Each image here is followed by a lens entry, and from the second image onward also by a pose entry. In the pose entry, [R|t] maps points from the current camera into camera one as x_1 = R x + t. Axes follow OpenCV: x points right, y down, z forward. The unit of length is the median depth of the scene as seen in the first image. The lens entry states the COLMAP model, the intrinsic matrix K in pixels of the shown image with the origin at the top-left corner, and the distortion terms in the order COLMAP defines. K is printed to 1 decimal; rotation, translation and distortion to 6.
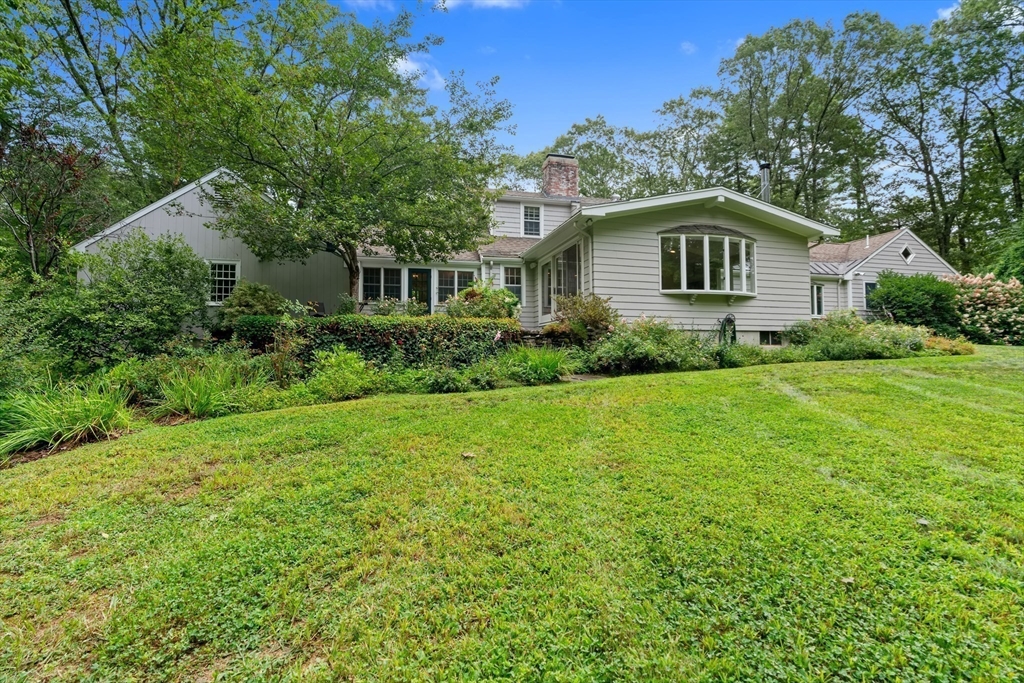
lens RADIAL K [[463.3, 0, 512.5], [0, 463.3, 338.1], [0, 0, 1]] dist [-0.004890, 0.002423]
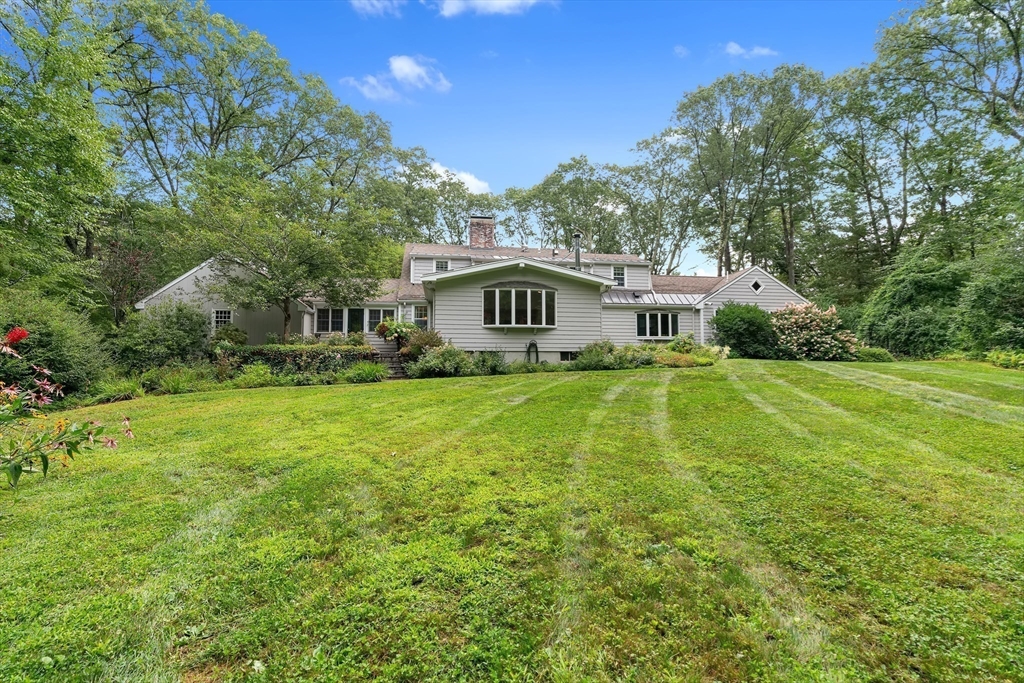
lens RADIAL K [[463.3, 0, 511.5], [0, 463.3, 345.8], [0, 0, 1]] dist [-0.004890, 0.002423]
pose [[0.993097, -0.004003, -0.117227, 0.577712], [0.002334, 0.999894, -0.014376, -0.012696], [0.117272, 0.014003, 0.993001, -0.496157]]
